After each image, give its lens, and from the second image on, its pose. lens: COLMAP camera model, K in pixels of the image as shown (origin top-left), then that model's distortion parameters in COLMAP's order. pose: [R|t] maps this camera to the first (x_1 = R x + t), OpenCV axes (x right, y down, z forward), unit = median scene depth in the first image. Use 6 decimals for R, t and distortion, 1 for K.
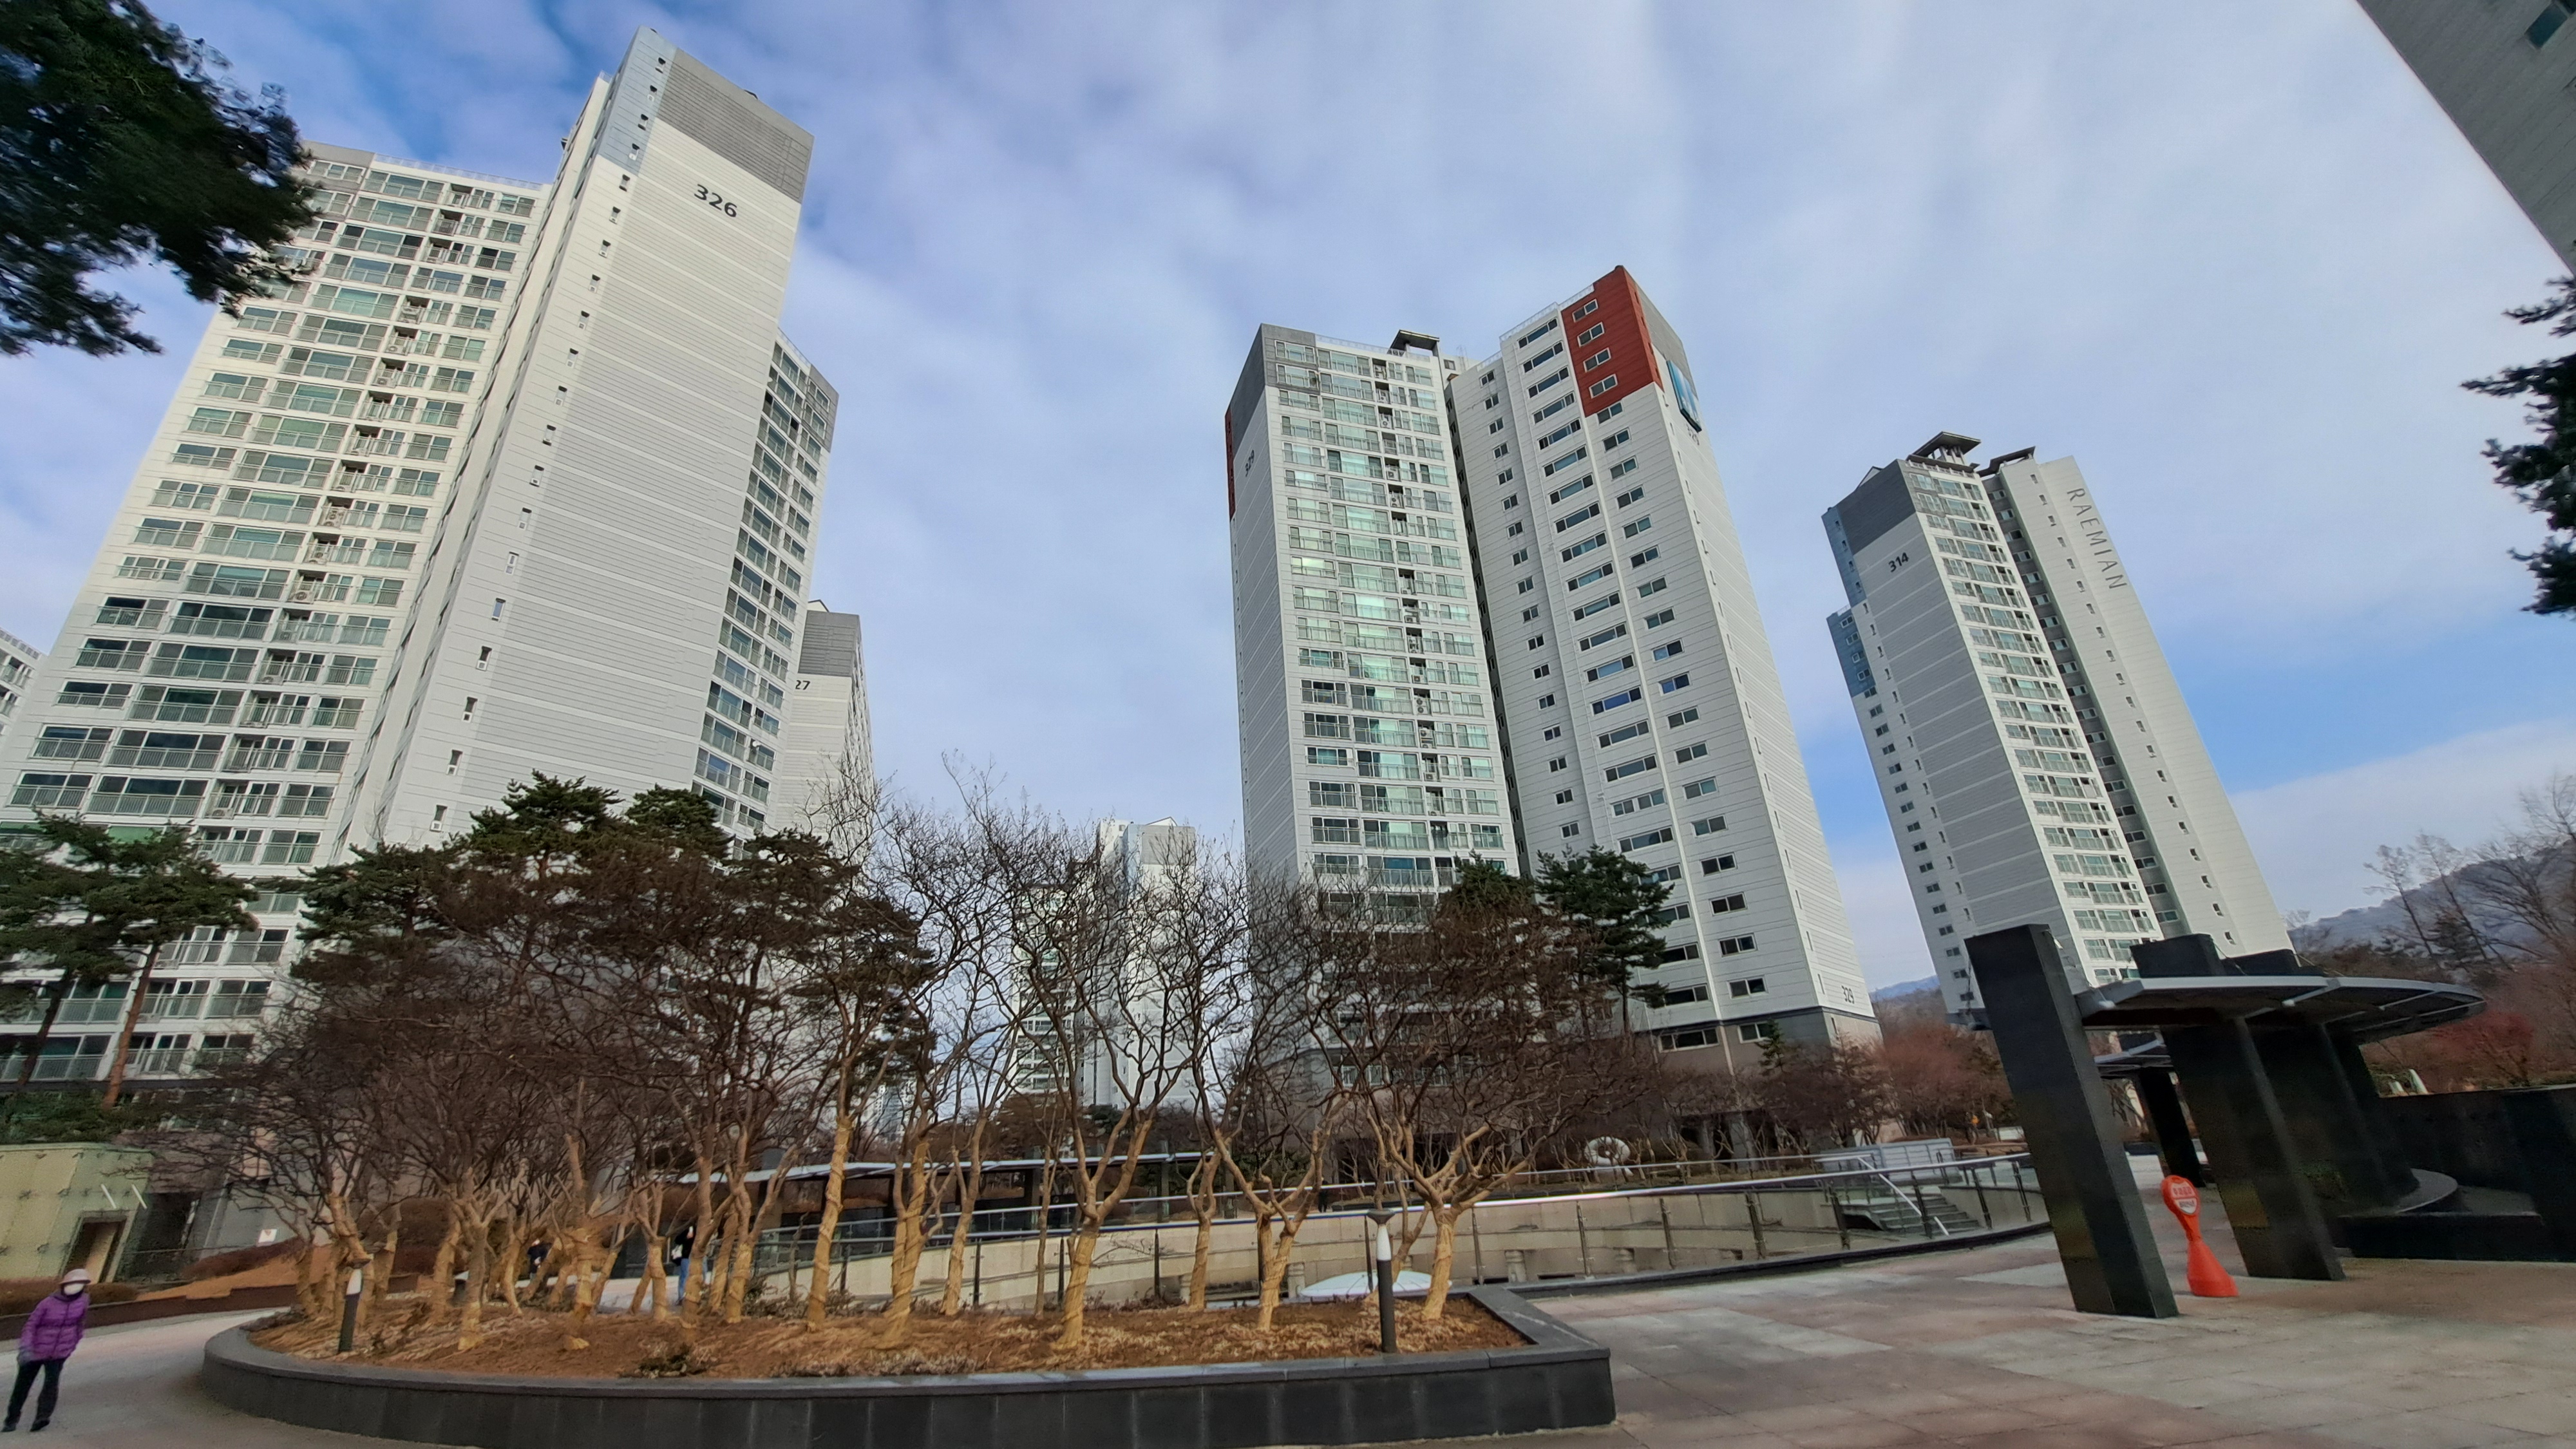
lens RADIAL K [[1022.1, 0, 1290.3], [0, 1022.1, 726.2], [0, 0, 1]] dist [-0.015367, -0.000143]
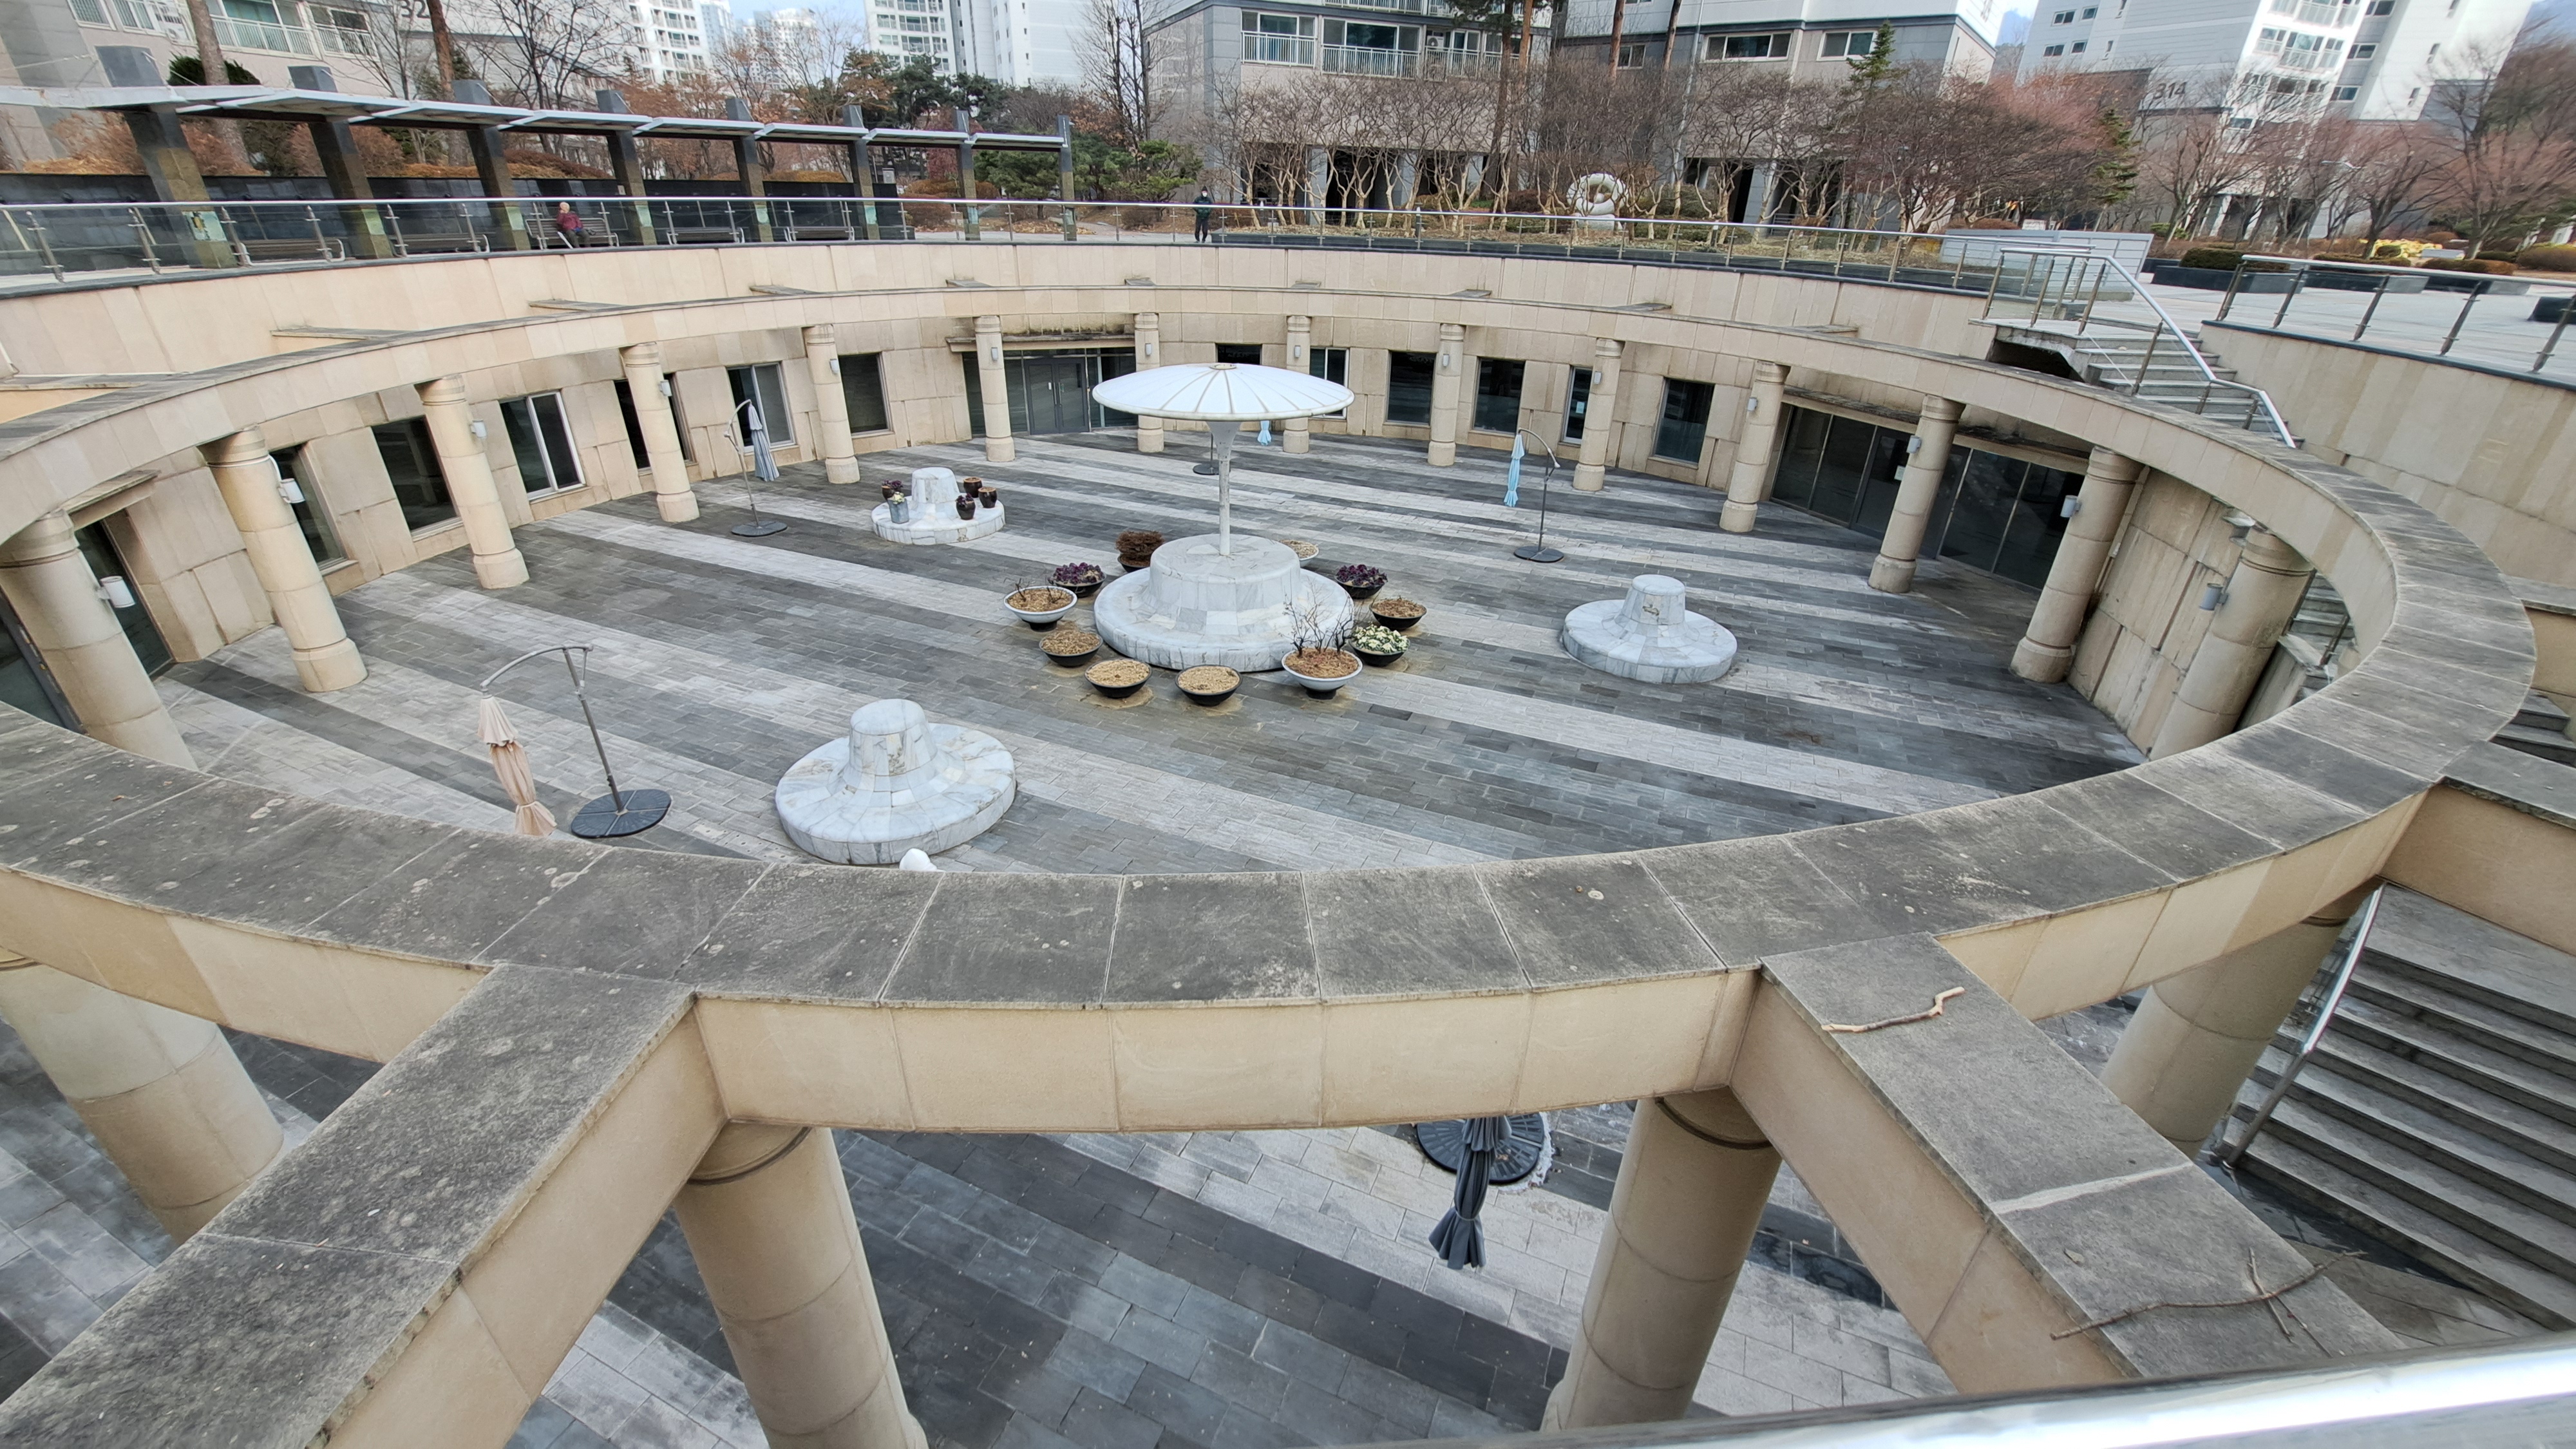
lens RADIAL K [[1022.1, 0, 1288.6], [0, 1022.1, 729.9], [0, 0, 1]] dist [-0.015367, -0.000143]
pose [[0.994134, 0.048554, 0.096647, 0.036538], [-0.105919, 0.617917, 0.779076, 0.105018], [-0.021893, -0.784742, 0.619435, 0.239164]]
